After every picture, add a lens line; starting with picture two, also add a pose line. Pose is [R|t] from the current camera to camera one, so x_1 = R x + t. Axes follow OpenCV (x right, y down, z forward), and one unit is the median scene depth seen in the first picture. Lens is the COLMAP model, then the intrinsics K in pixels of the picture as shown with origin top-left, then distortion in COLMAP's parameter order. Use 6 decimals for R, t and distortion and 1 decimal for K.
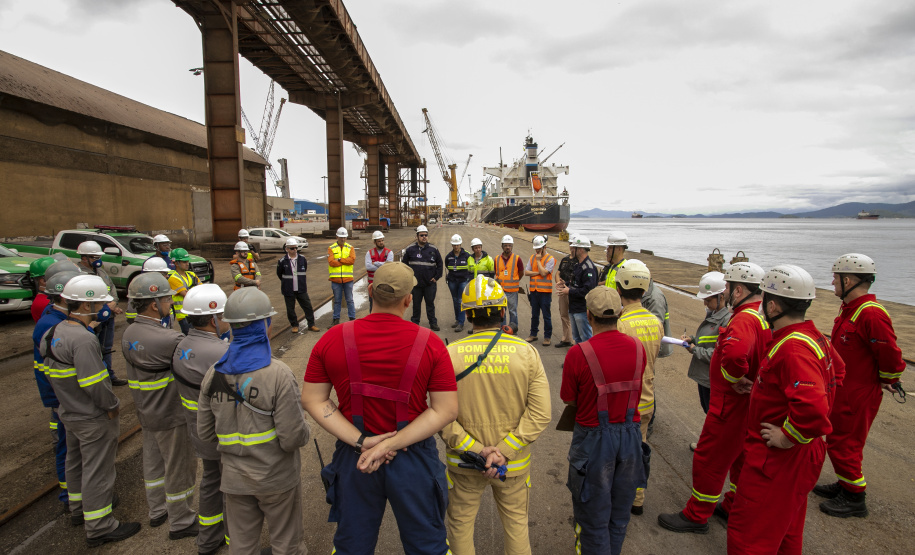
lens RADIAL K [[448.5, 0, 460.5], [0, 448.5, 275.3], [0, 0, 1]] dist [-0.069013, 0.029761]
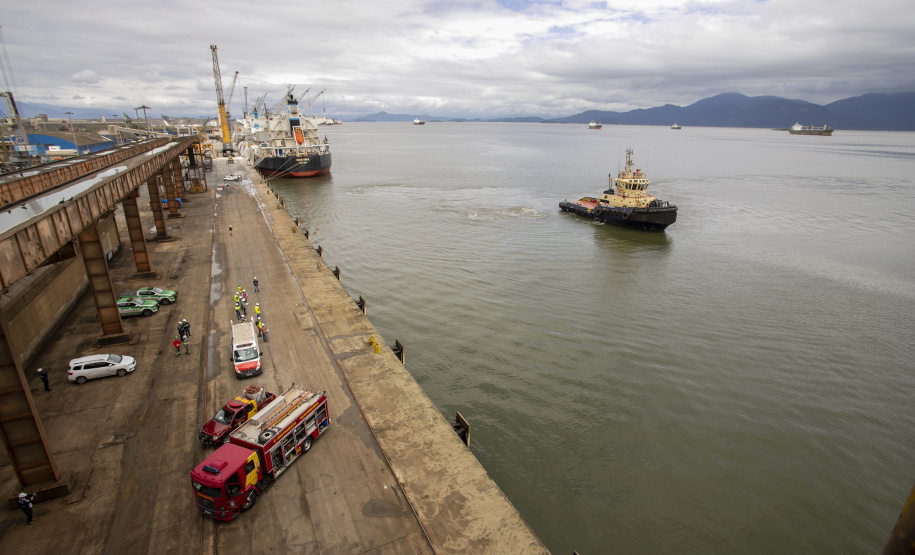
lens RADIAL K [[448.5, 0, 460.5], [0, 448.5, 275.3], [0, 0, 1]] dist [-0.069013, 0.029761]
pose [[0.897485, -0.125351, 0.422856, 0.007811], [0.034617, 0.975824, 0.215800, -0.080522], [-0.439683, -0.179039, 0.880127, -0.305508]]
